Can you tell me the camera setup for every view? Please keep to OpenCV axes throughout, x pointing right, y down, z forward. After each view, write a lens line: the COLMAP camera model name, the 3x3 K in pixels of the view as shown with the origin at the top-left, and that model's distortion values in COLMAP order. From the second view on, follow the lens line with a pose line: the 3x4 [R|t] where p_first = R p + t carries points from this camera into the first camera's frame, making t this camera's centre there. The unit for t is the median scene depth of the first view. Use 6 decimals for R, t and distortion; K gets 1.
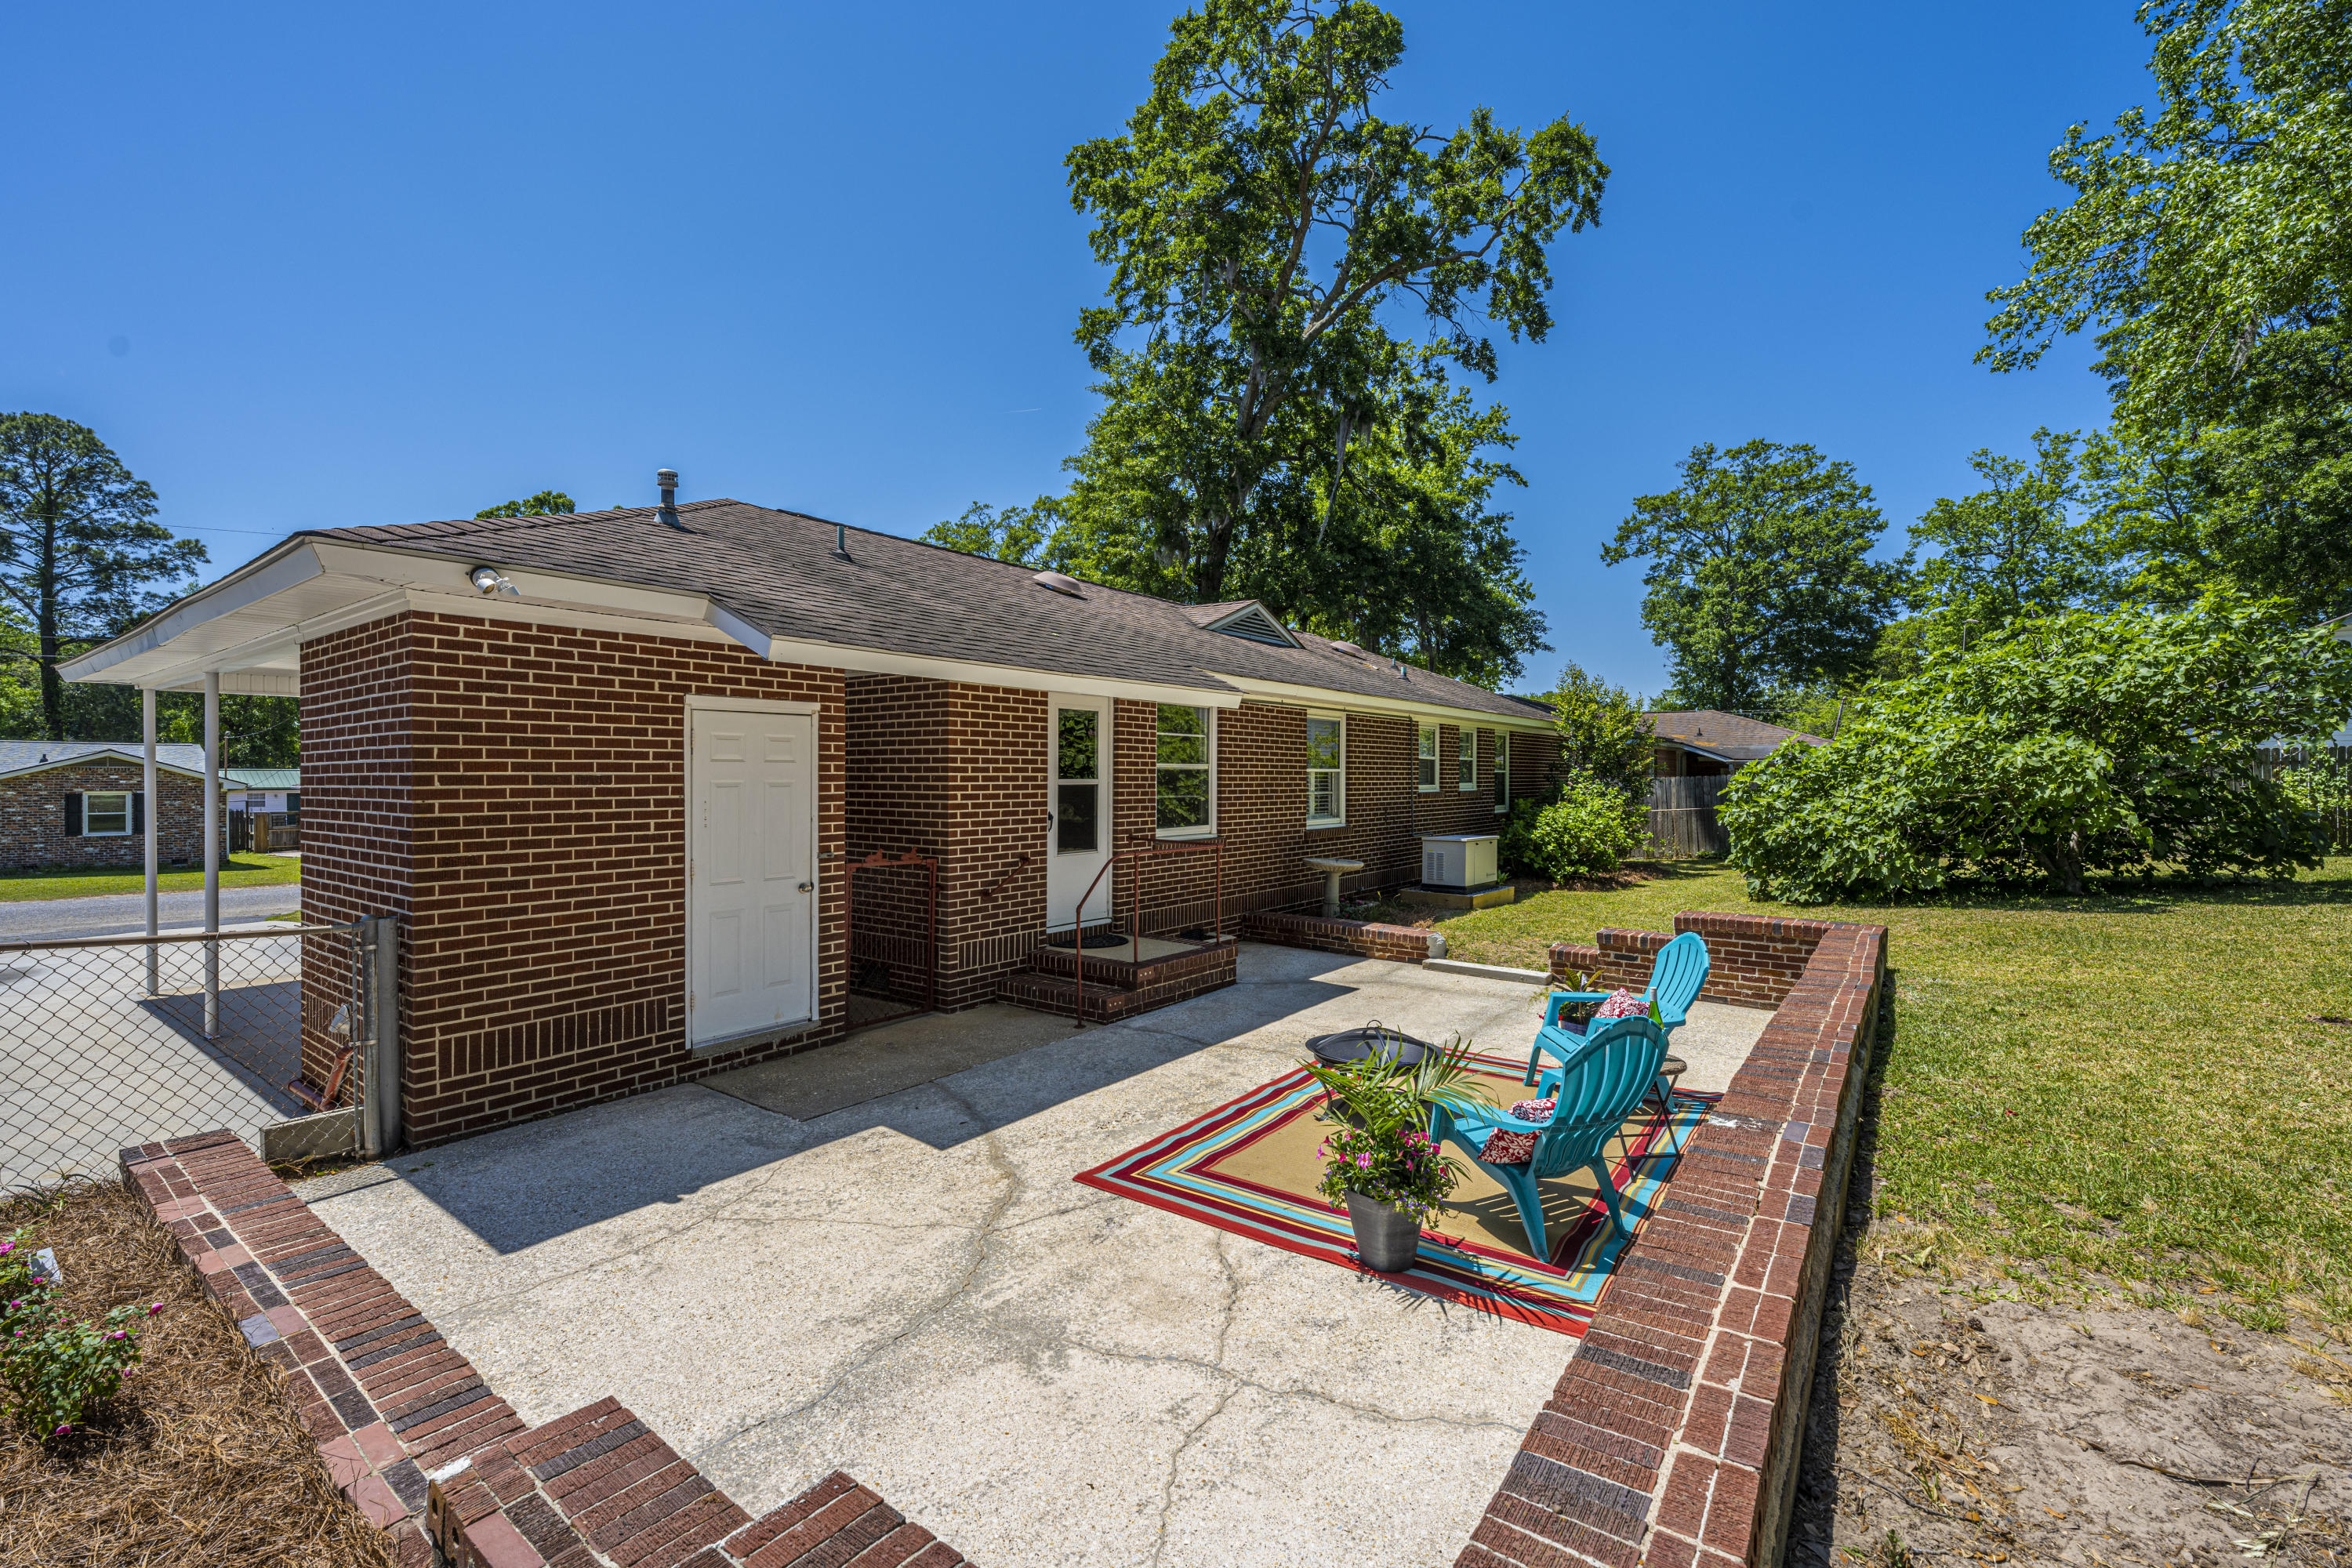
lens RADIAL K [[1015.8, 0, 1154.2], [0, 1015.8, 785.7], [0, 0, 1]] dist [0.001893, -0.000161]
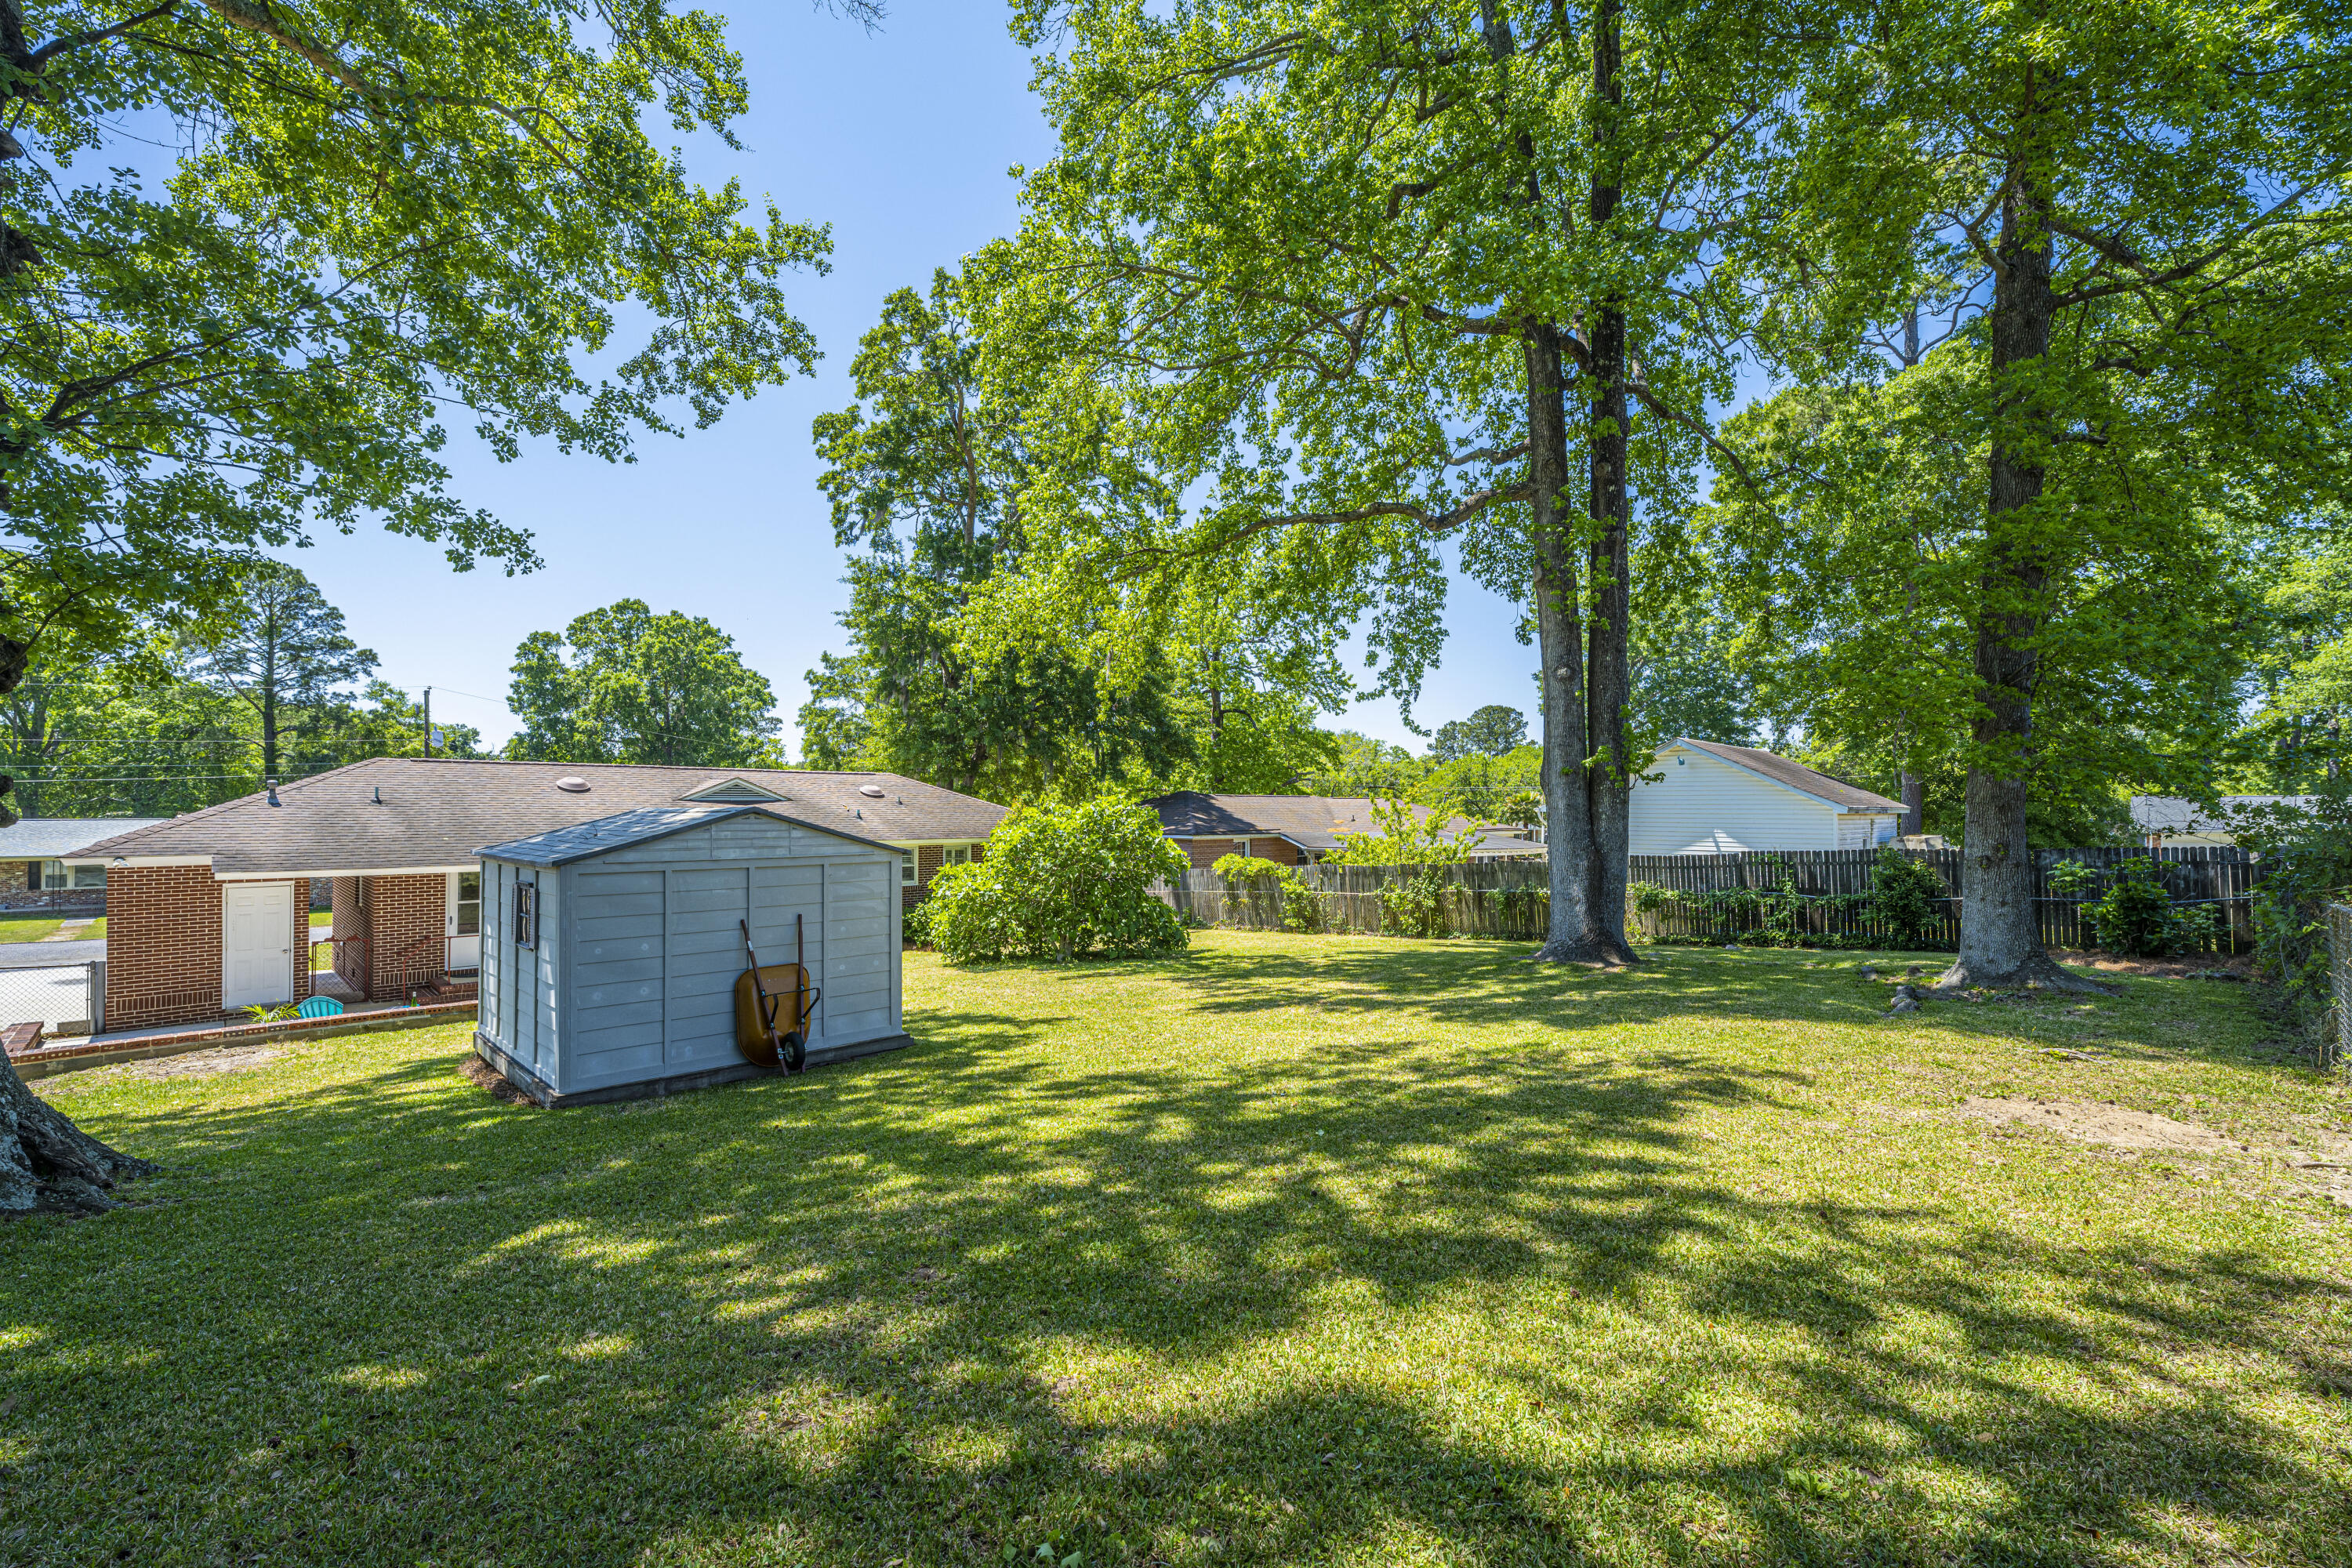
lens RADIAL K [[1114.0, 0, 1271.4], [0, 1114.0, 789.0], [0, 0, 1]] dist [0.000847, -0.000011]
pose [[0.988759, -0.002059, -0.149502, 0.829900], [-0.000149, 0.999891, -0.014757, -0.088385], [0.149516, 0.014613, 0.988651, -0.470362]]
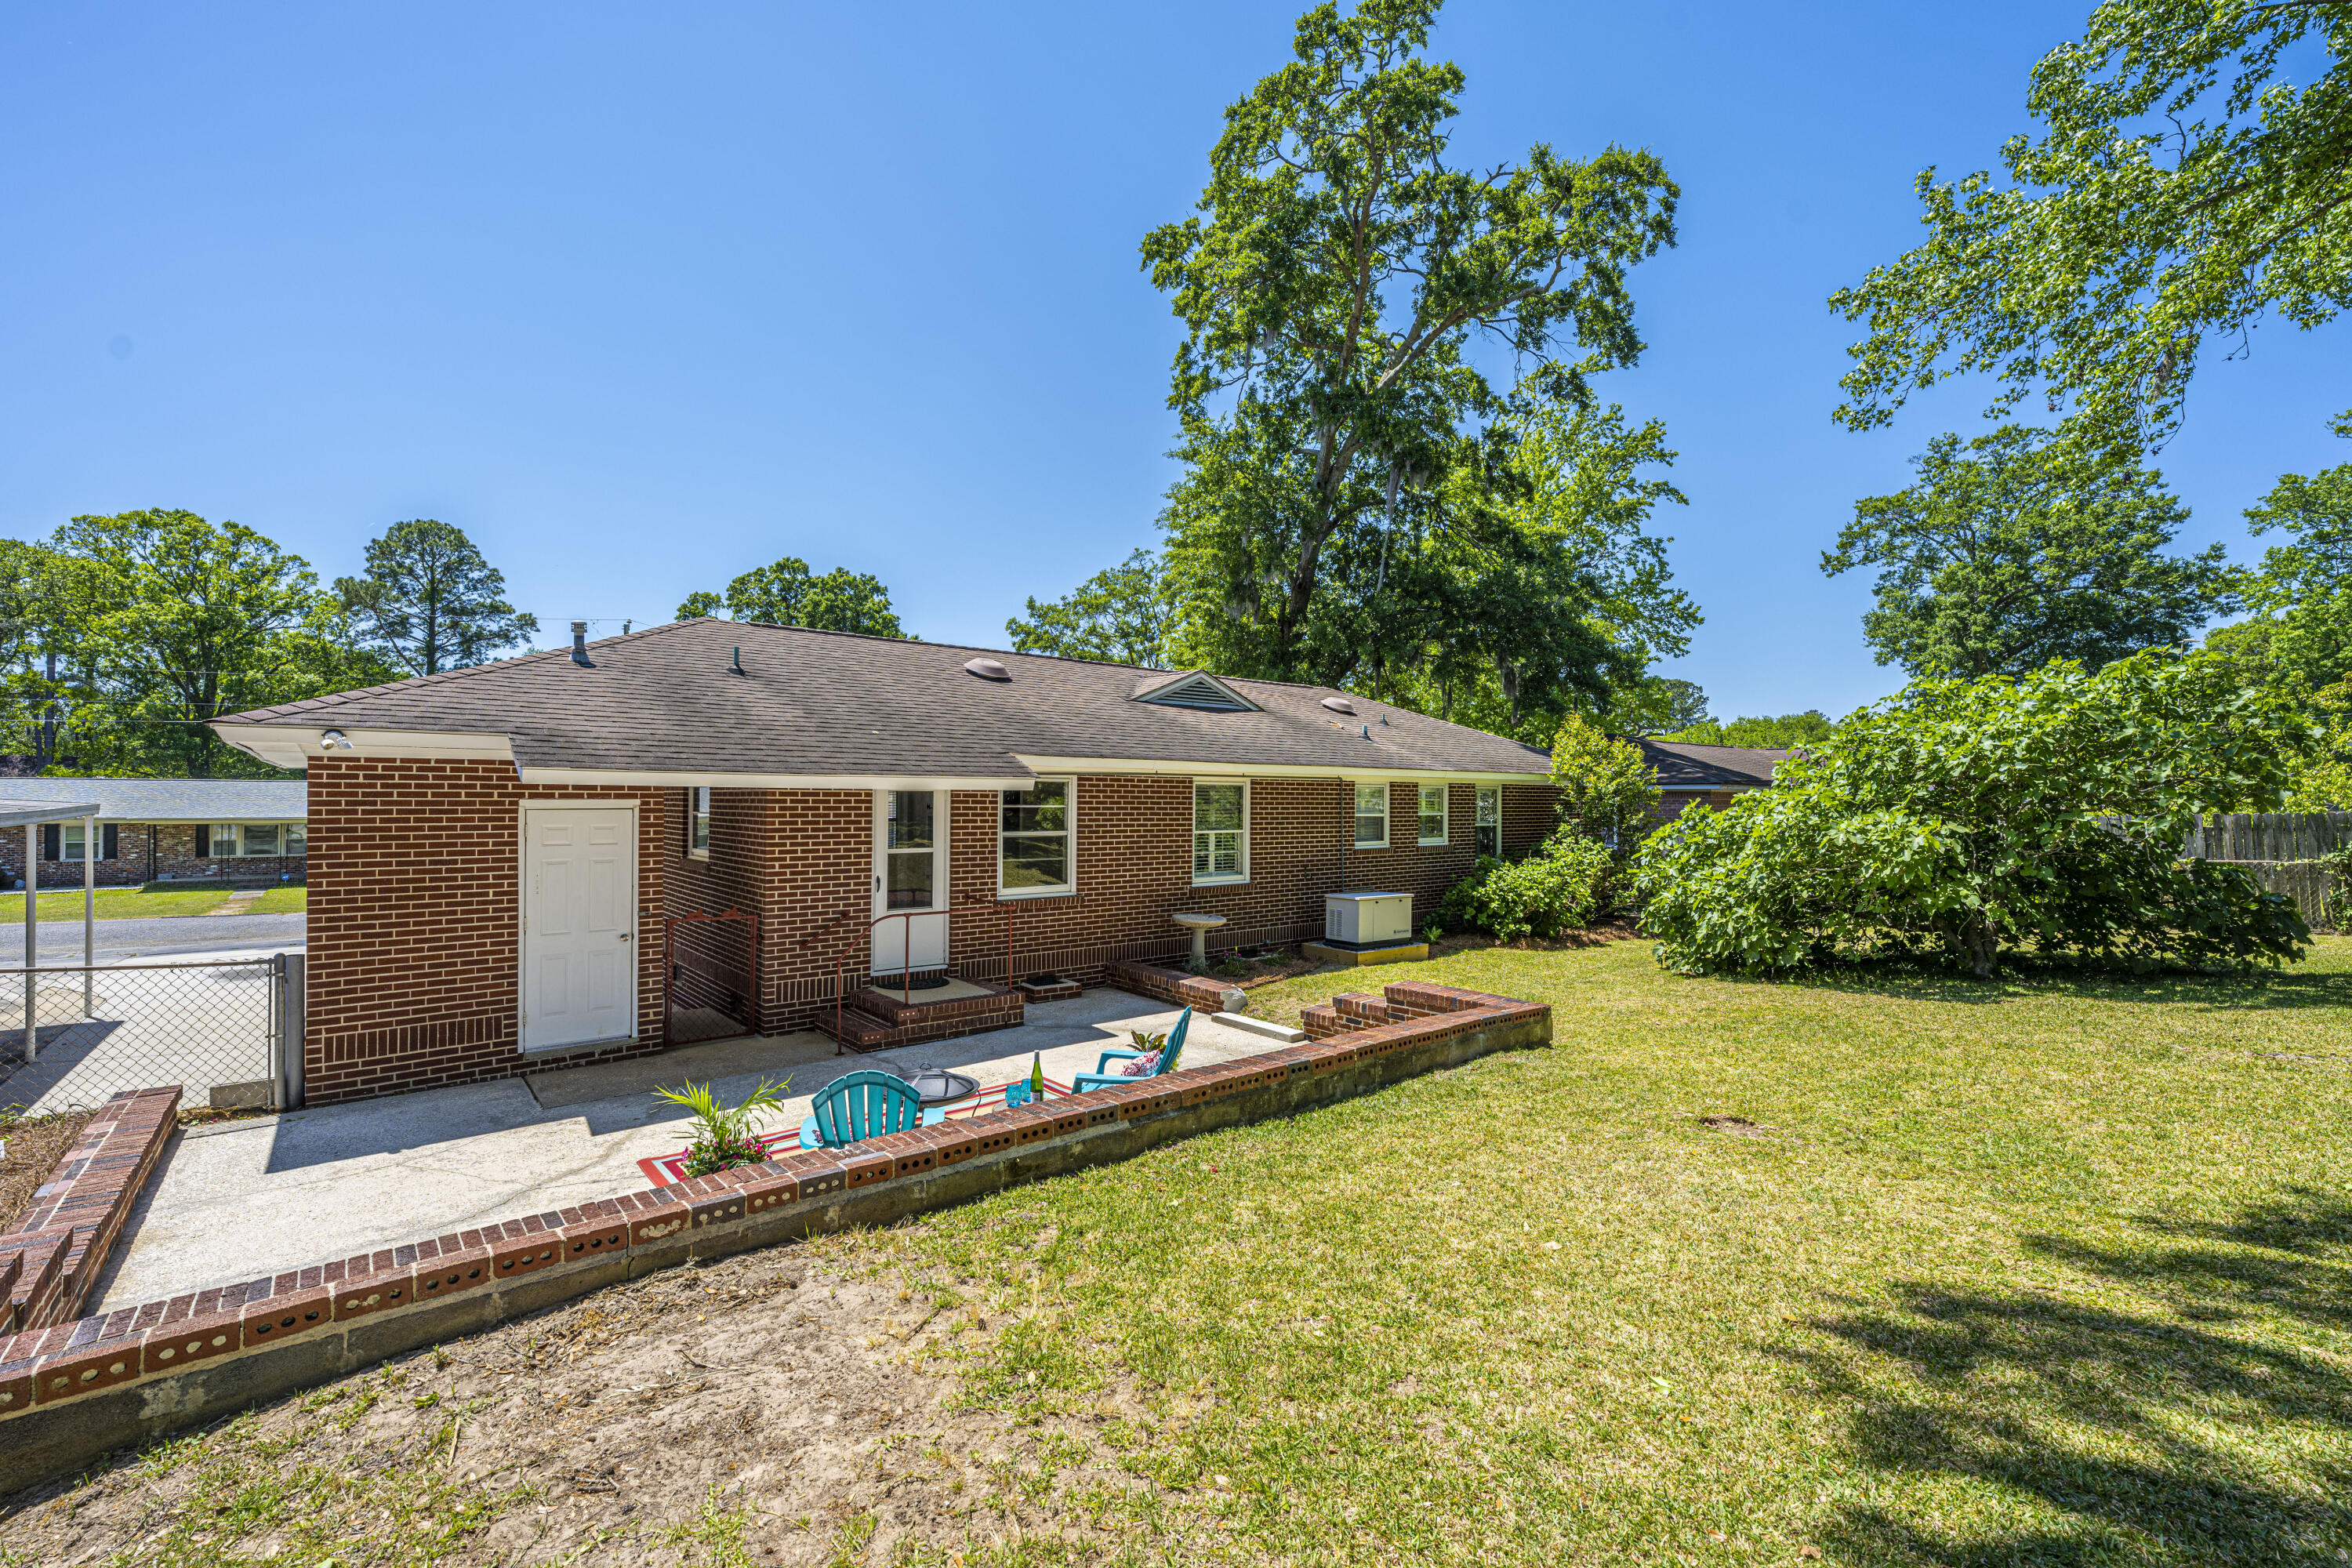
lens RADIAL K [[1029.3, 0, 1167.7], [0, 1029.3, 792.7], [0, 0, 1]] dist [0.002158, 0.000488]
pose [[0.971283, 0.000959, -0.237925, 0.213883], [-0.004234, 0.999903, -0.013255, -0.024044], [0.237889, 0.013881, 0.971193, -0.048483]]
